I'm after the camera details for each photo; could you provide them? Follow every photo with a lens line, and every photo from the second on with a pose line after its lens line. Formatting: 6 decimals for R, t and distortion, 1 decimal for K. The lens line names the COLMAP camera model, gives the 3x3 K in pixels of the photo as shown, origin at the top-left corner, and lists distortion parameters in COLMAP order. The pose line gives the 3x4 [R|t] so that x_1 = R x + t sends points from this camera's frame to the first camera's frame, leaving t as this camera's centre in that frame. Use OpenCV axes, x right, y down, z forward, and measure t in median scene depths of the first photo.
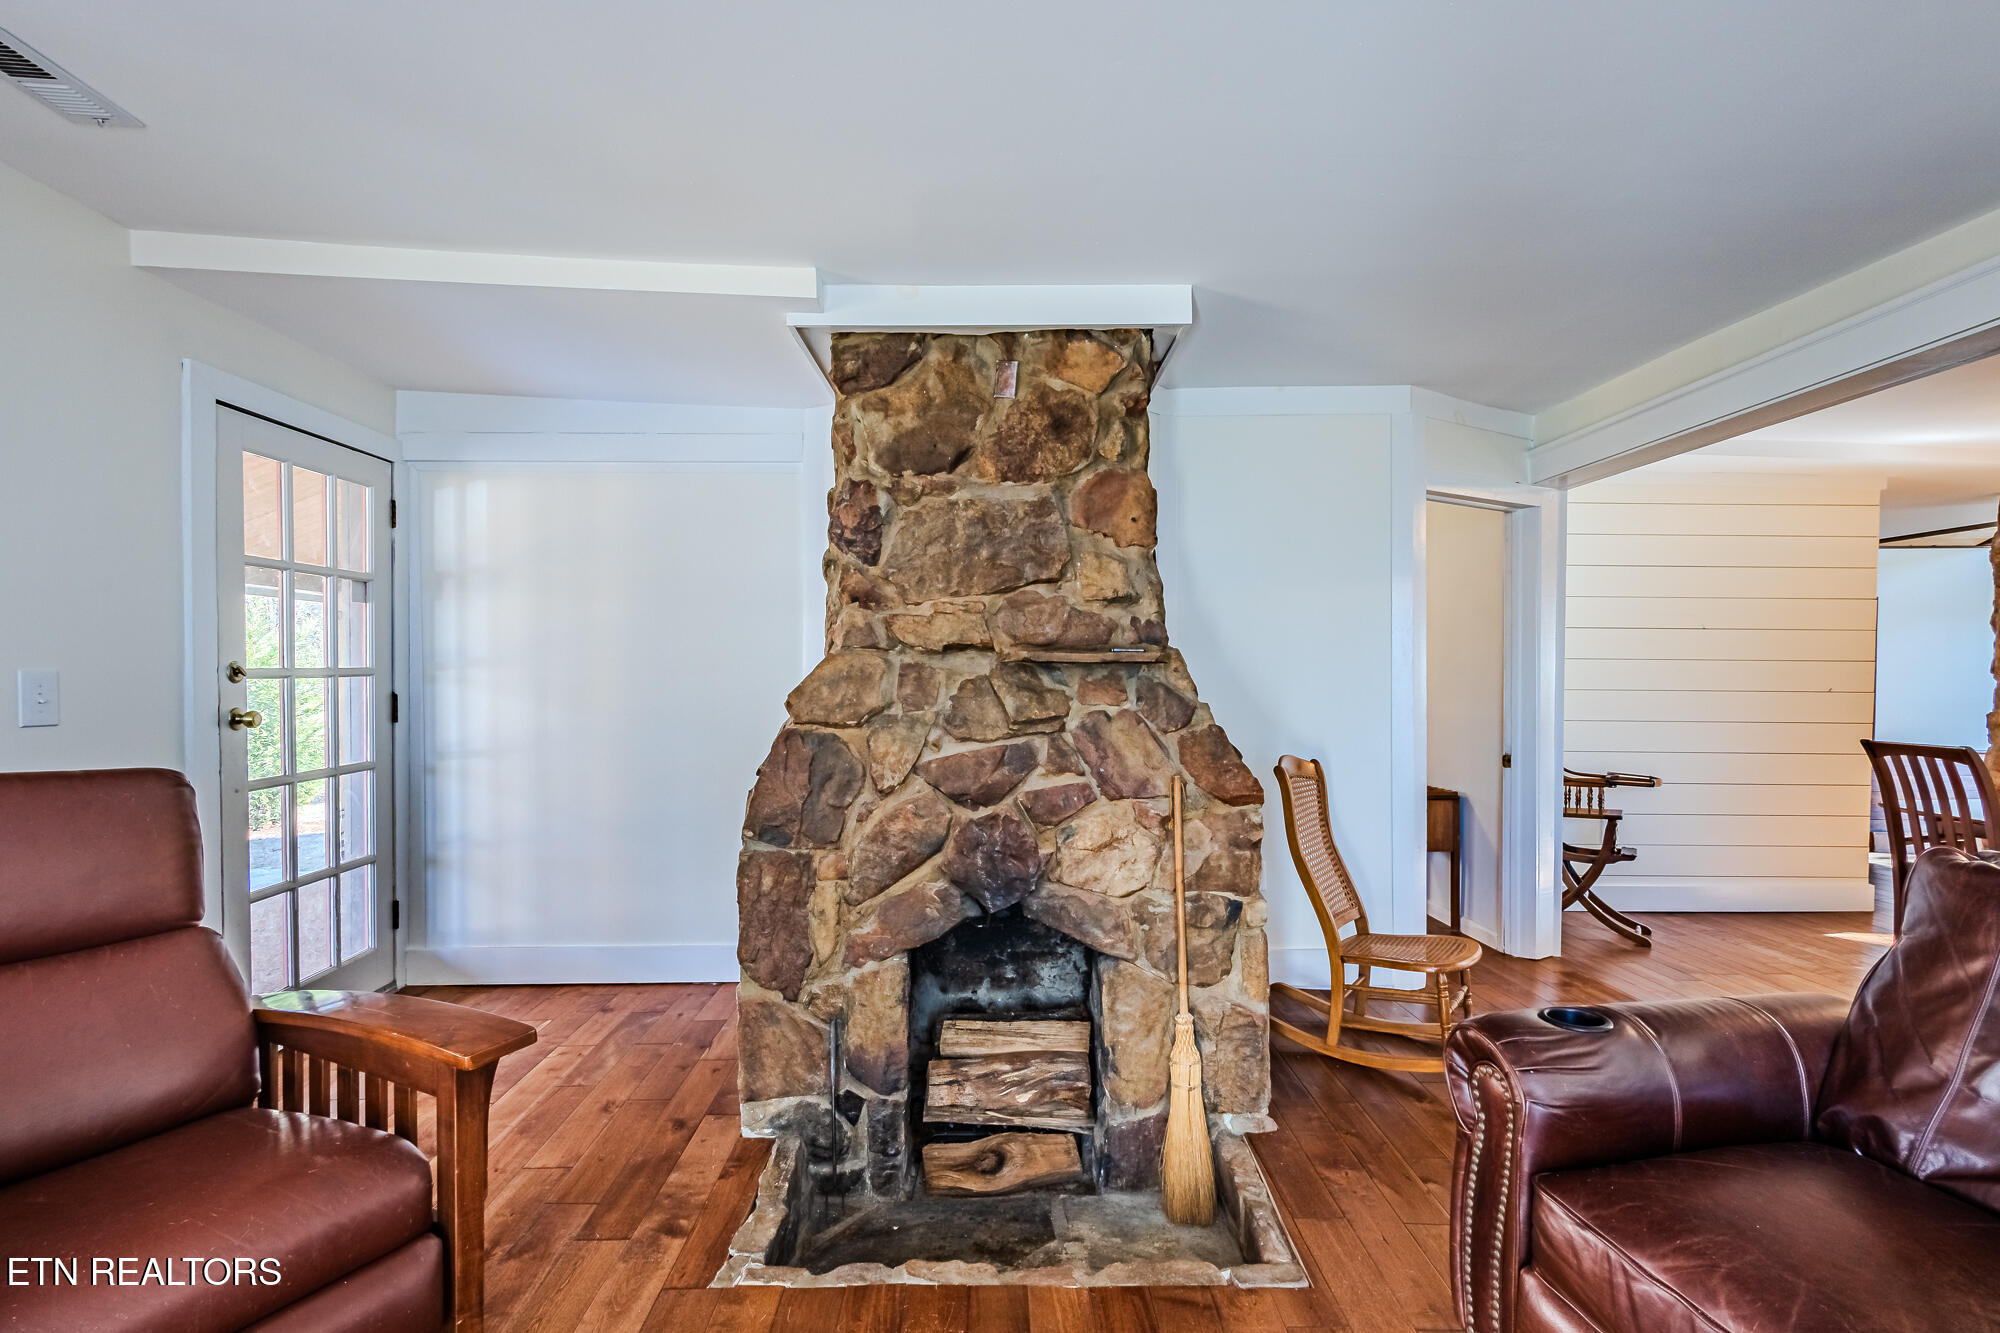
lens RADIAL K [[945.2, 0, 984.2], [0, 945.2, 666.1], [0, 0, 1]] dist [0.021546, 0.000253]
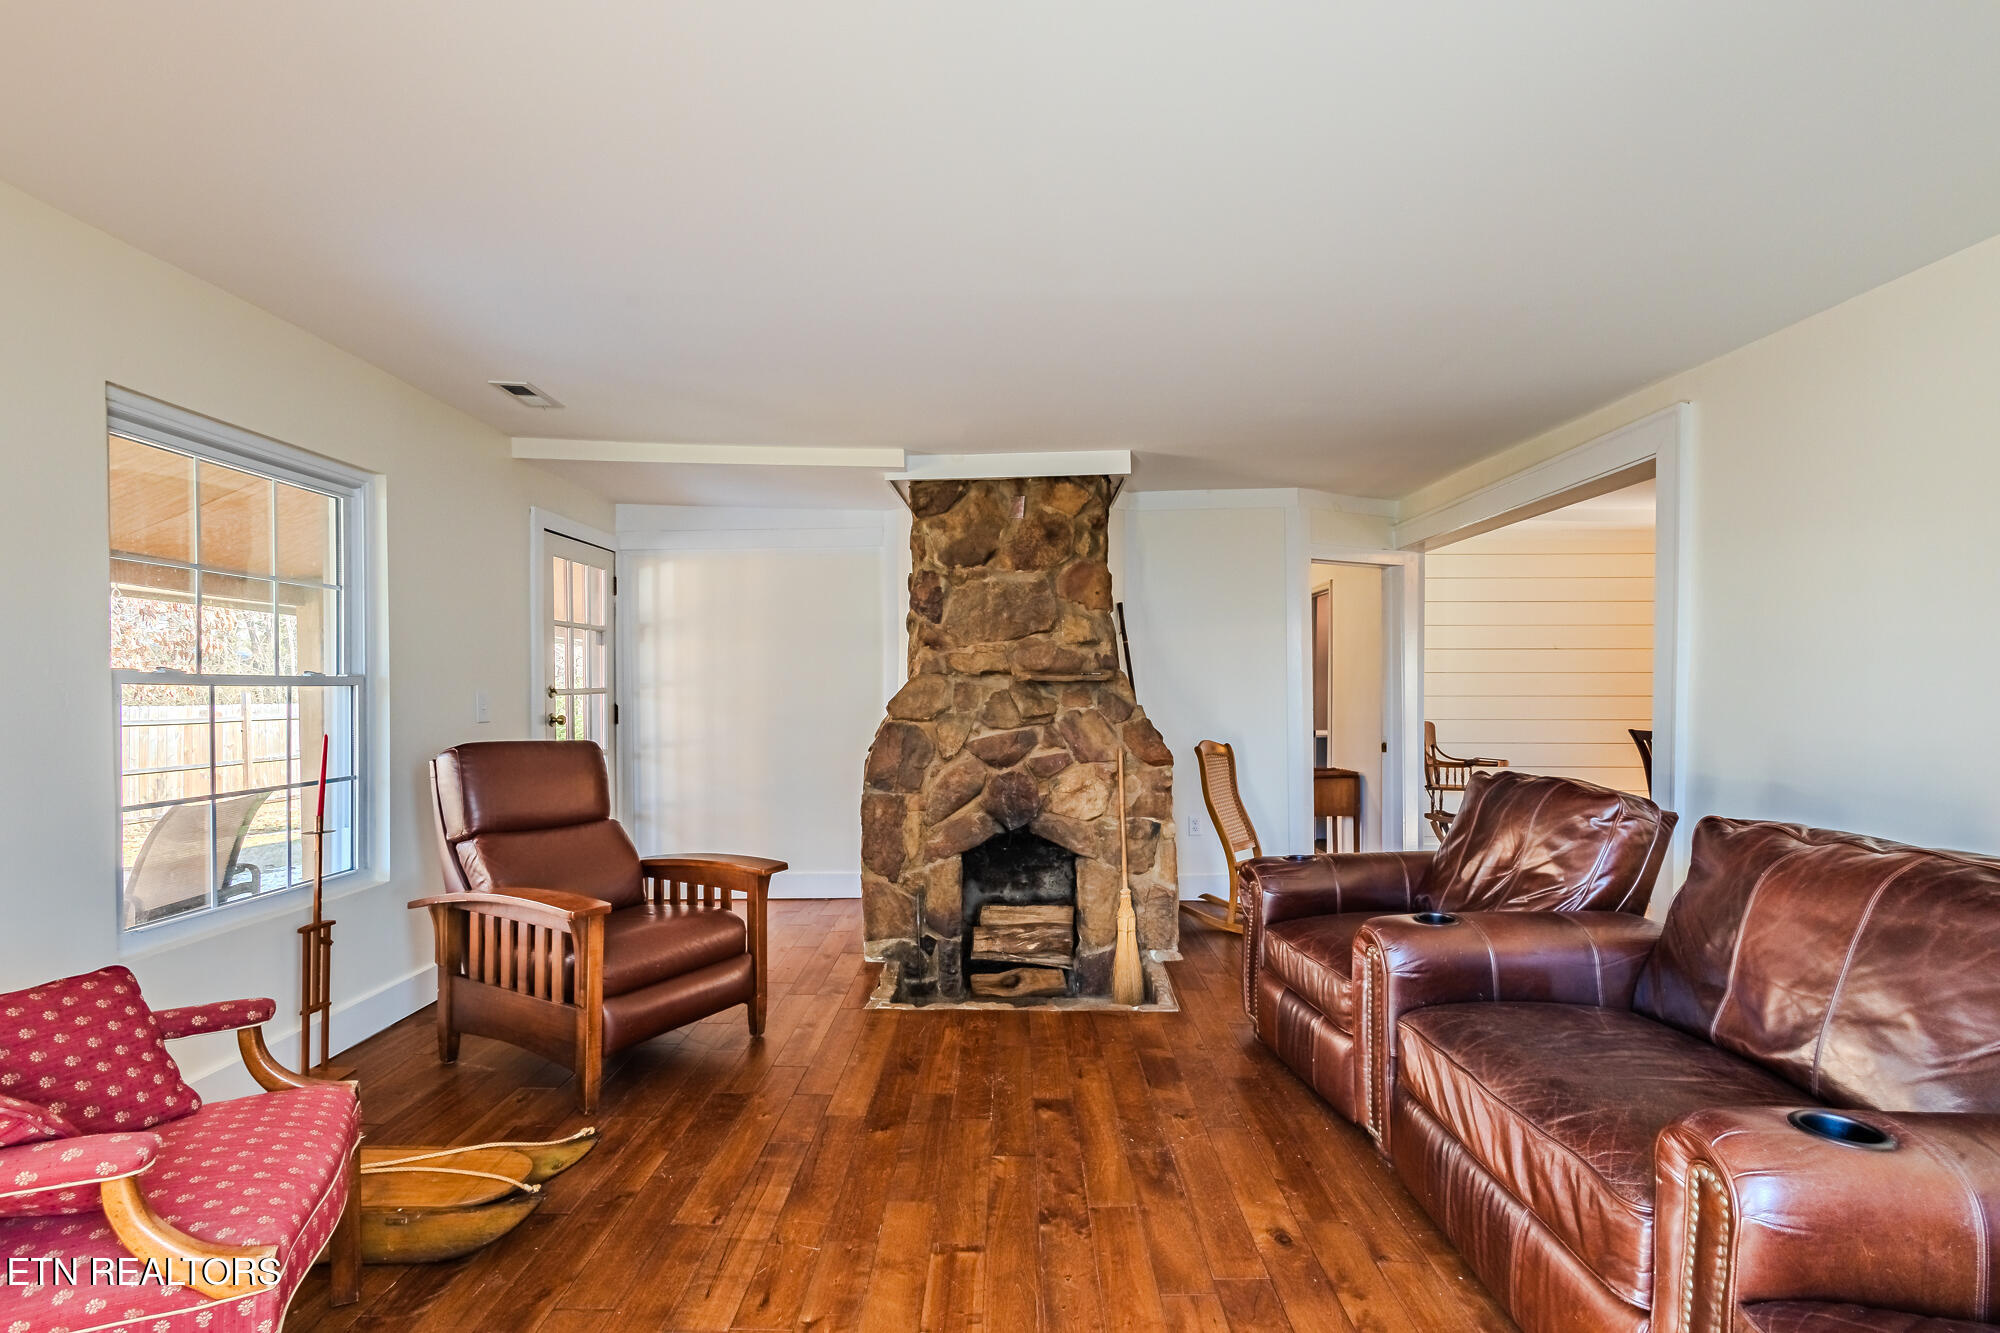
lens RADIAL K [[945.2, 0, 1018.1], [0, 945.2, 671.5], [0, 0, 1]] dist [0.021546, 0.000253]
pose [[0.999949, -0.008136, 0.006006, 0.012357], [0.008189, 0.999927, -0.008865, -0.006969], [-0.005934, 0.008914, 0.999943, -0.656549]]
